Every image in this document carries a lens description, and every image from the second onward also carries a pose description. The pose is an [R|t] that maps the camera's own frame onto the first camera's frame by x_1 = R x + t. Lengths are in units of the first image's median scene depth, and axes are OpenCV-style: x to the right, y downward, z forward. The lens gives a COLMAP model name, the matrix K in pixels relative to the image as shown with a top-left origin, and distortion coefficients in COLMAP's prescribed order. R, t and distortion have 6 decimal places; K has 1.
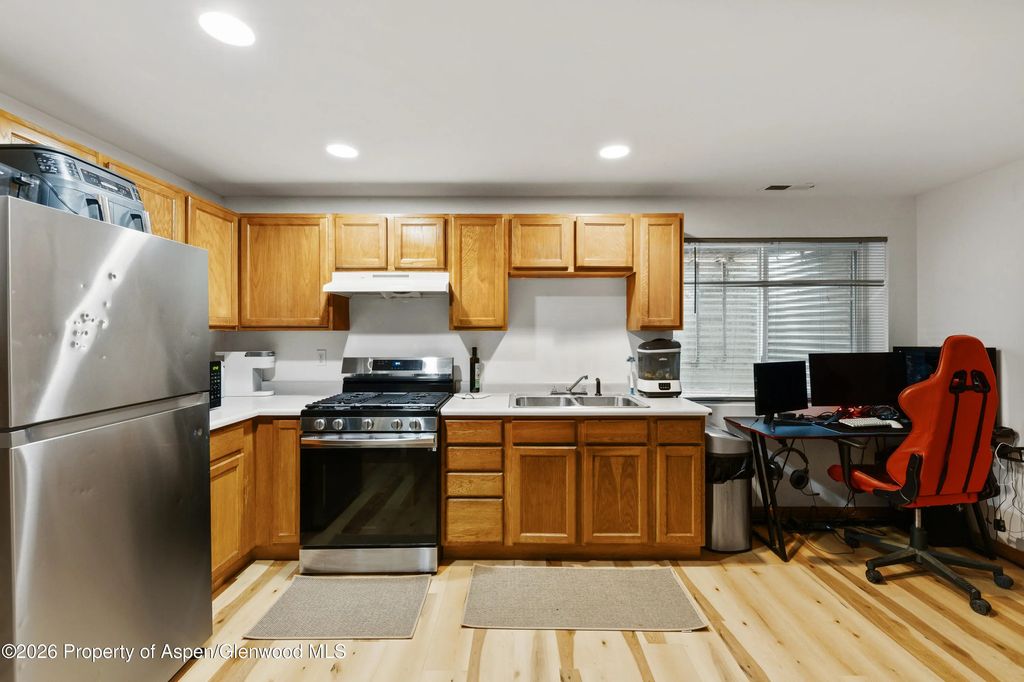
lens RADIAL K [[435.8, 0, 510.3], [0, 435.8, 334.1], [0, 0, 1]] dist [0.002415, 0.000132]
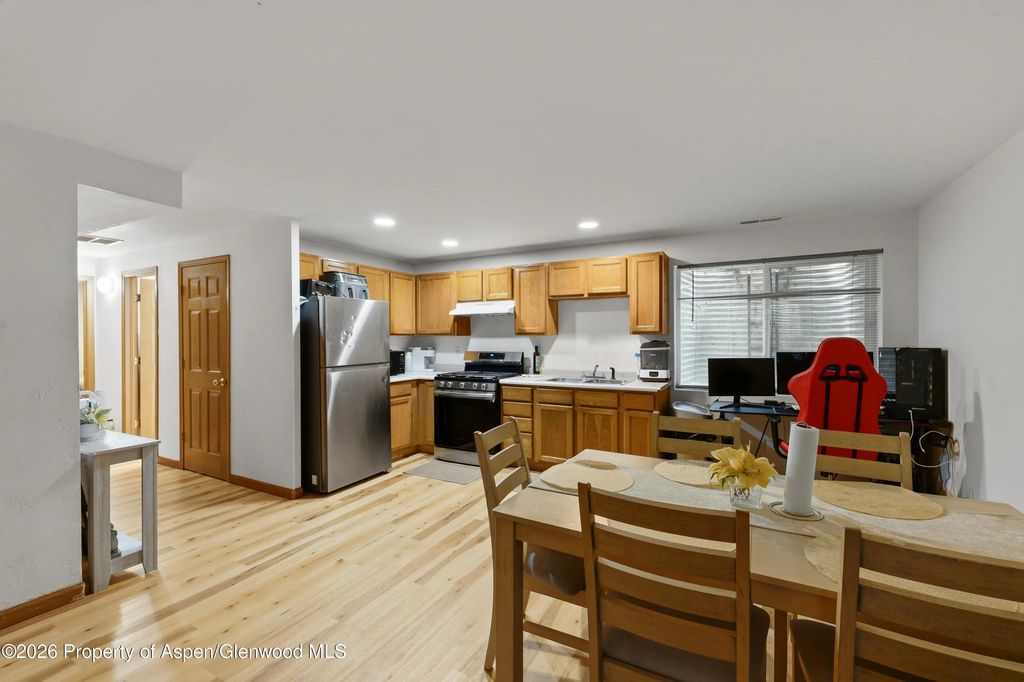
lens RADIAL K [[430.1, 0, 512.0], [0, 430.1, 341.0], [0, 0, 1]] dist [0.000315, -0.000042]
pose [[0.884490, 0.000224, -0.466559, 0.626773], [0.004652, 0.999946, 0.009300, -0.002506], [0.466536, -0.010396, 0.884441, -0.471014]]
